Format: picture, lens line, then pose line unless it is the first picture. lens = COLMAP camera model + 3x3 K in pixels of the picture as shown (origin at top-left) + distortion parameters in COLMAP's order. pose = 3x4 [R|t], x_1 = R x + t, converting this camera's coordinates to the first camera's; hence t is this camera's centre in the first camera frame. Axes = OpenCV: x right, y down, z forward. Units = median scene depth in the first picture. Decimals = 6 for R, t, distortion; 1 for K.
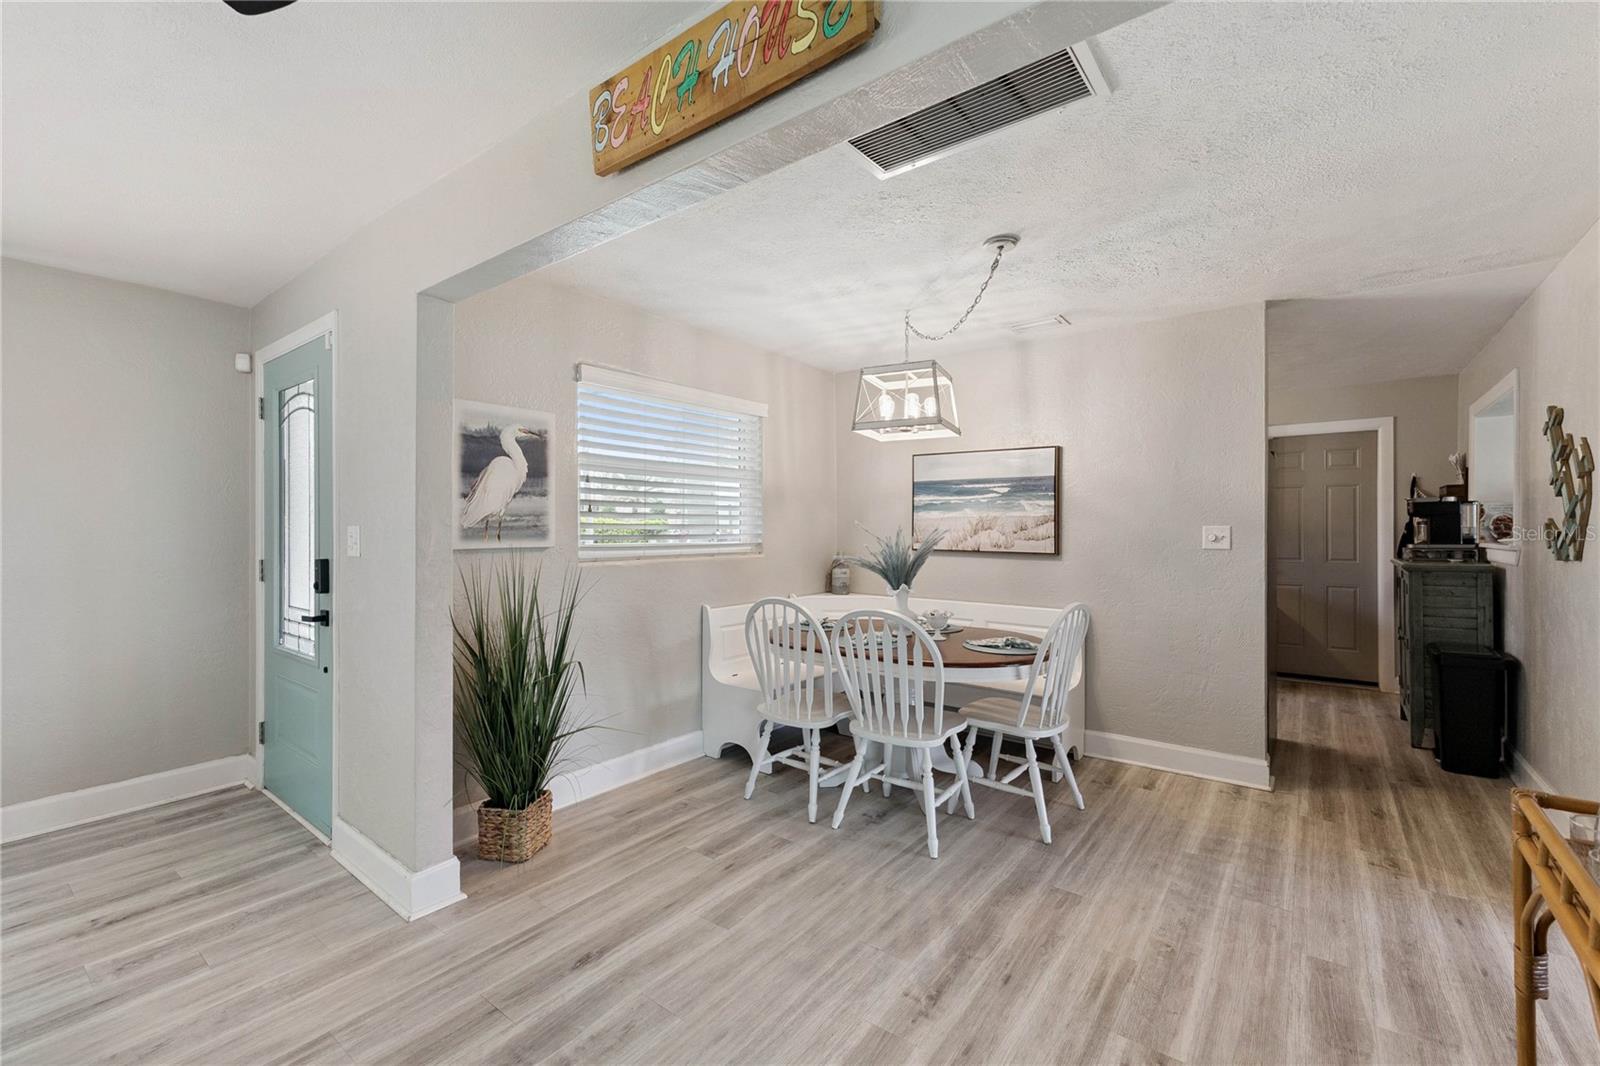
lens RADIAL K [[674.7, 0, 808.7], [0, 674.7, 530.5], [0, 0, 1]] dist [0.002235, -0.000039]
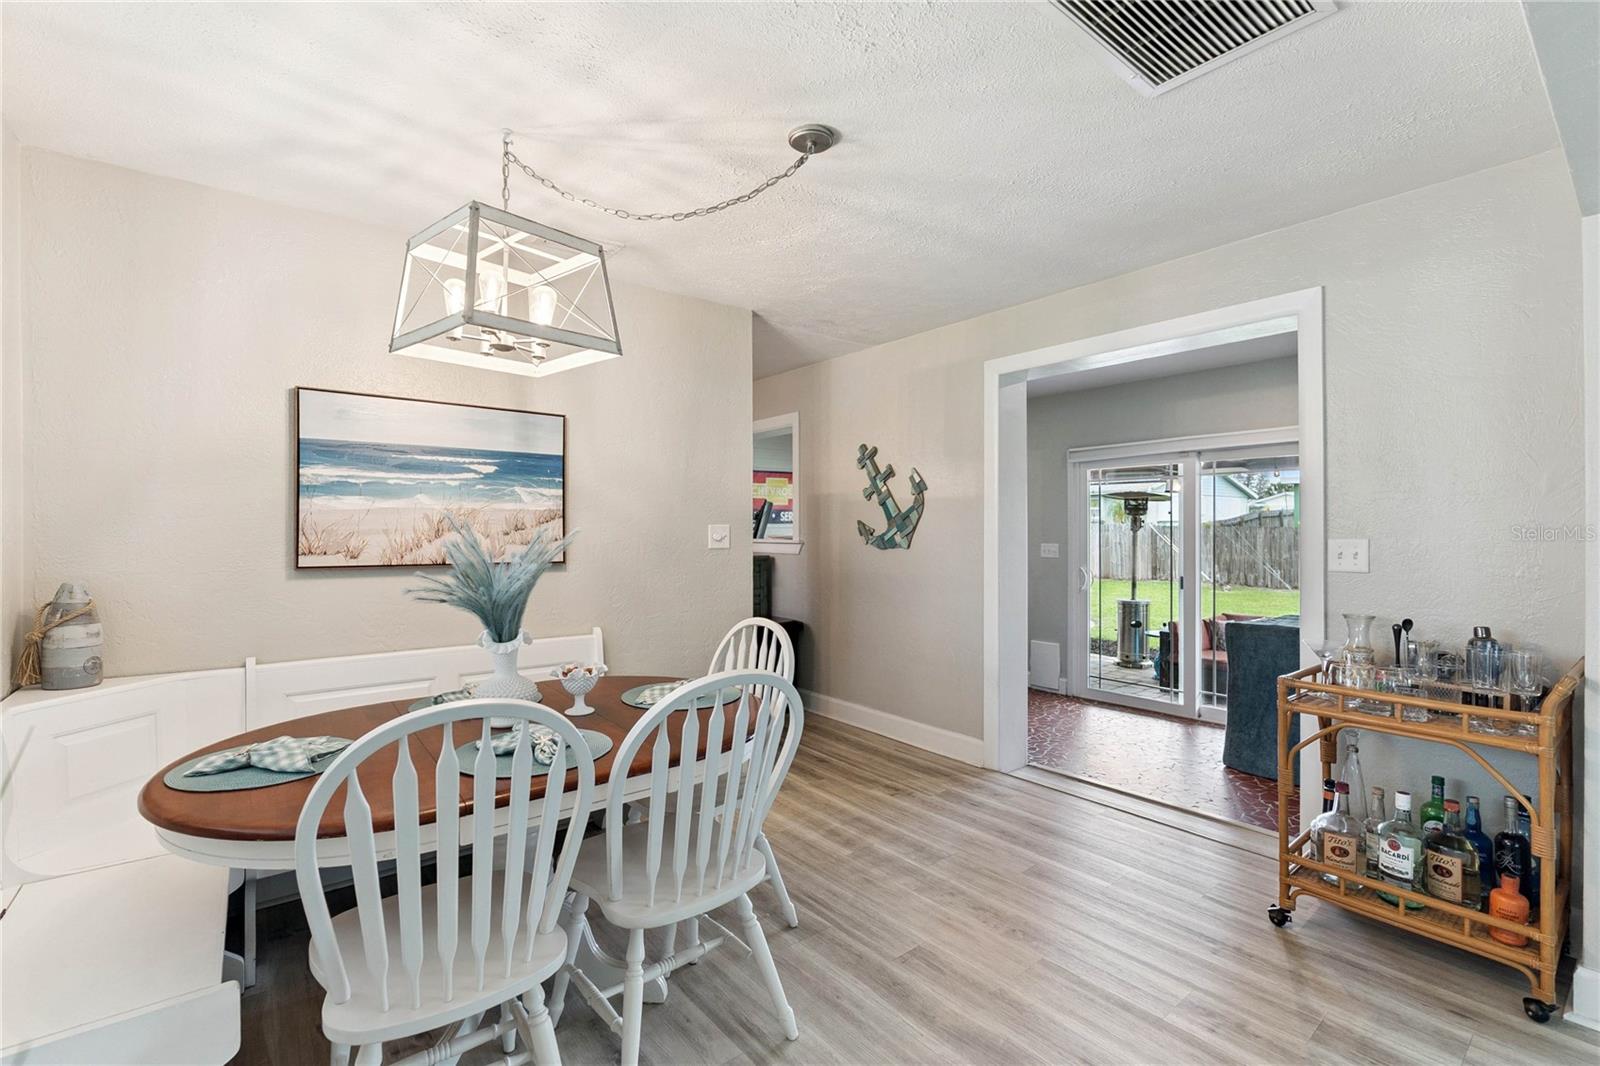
lens RADIAL K [[704.8, 0, 803.4], [0, 704.8, 530.1], [0, 0, 1]] dist [-0.009068, -0.000135]
pose [[0.246137, -0.002524, 0.969232, -0.365165], [0.006273, 0.999980, 0.001011, 0.000696], [-0.969215, 0.005831, 0.246148, 0.653933]]
